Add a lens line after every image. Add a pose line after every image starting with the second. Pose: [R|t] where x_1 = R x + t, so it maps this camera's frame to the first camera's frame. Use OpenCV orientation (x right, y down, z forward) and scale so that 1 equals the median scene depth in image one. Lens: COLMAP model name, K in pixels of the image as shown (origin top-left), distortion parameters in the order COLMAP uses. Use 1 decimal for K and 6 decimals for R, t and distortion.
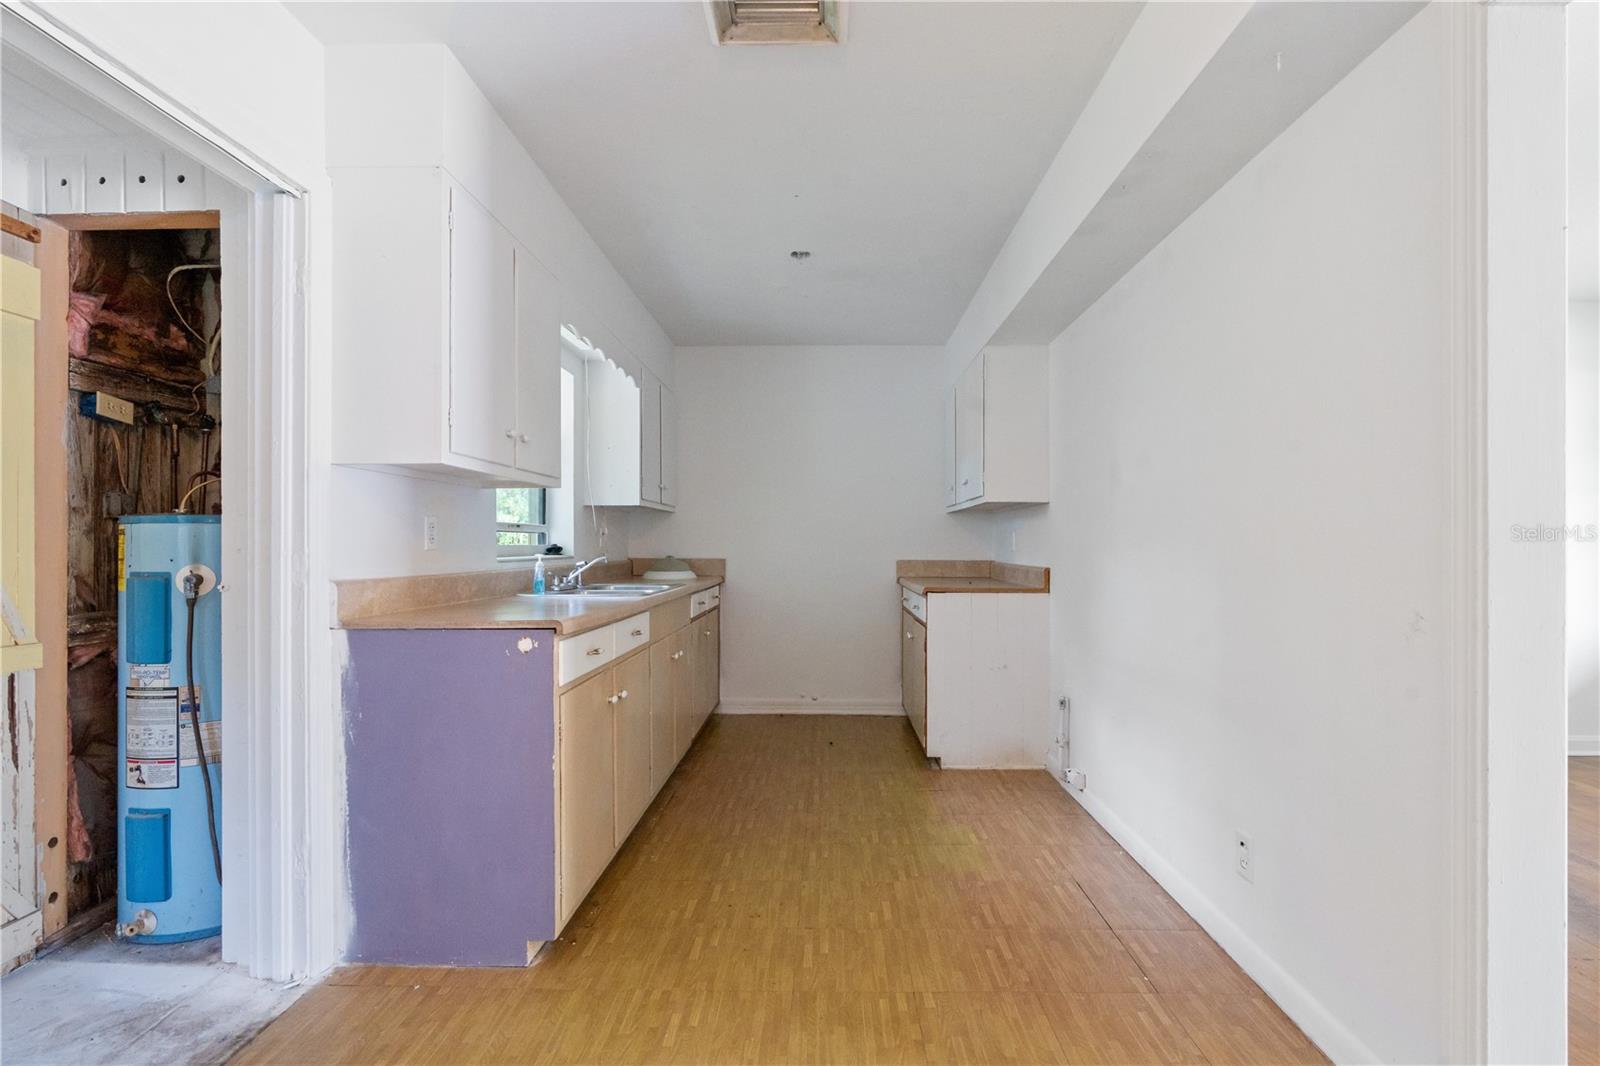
lens RADIAL K [[734.5, 0, 807.6], [0, 734.5, 547.2], [0, 0, 1]] dist [-0.000140, 0.000242]
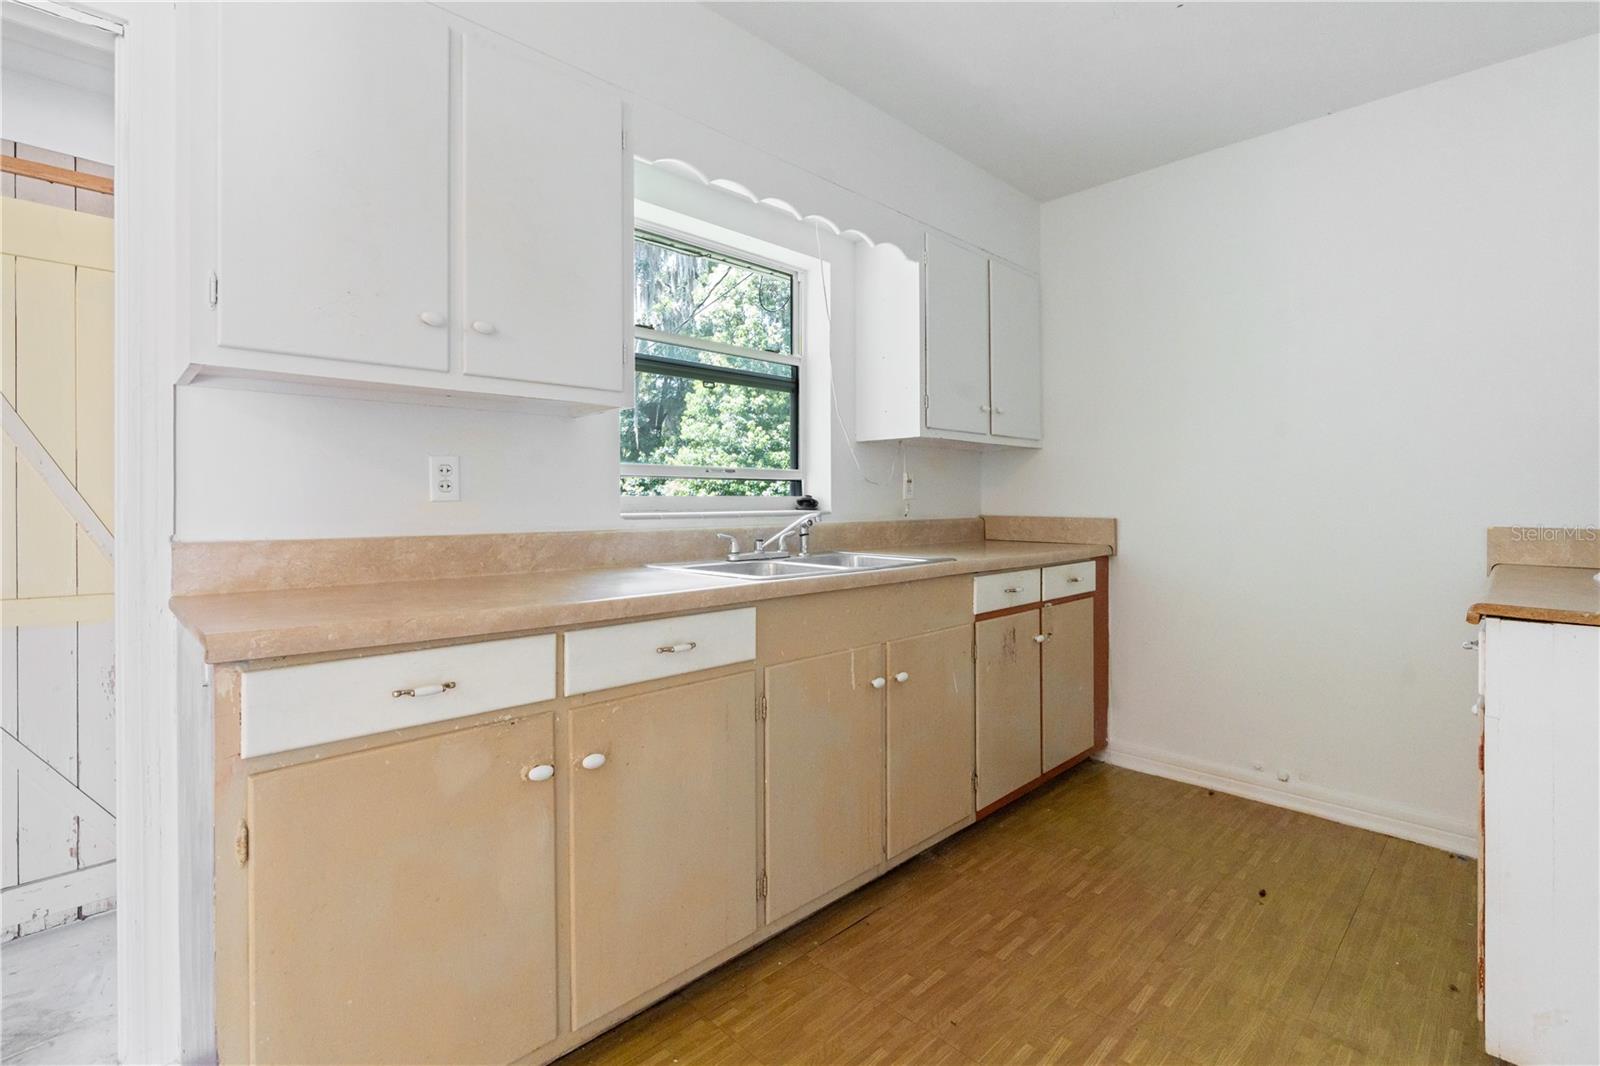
lens RADIAL K [[727.7, 0, 800.3], [0, 727.7, 505.1], [0, 0, 1]] dist [-0.002372, -0.000274]
pose [[0.719812, 0.003416, -0.694161, 0.157994], [-0.000396, 0.999990, 0.004510, 0.002337], [0.694169, -0.002971, 0.719806, 0.461685]]
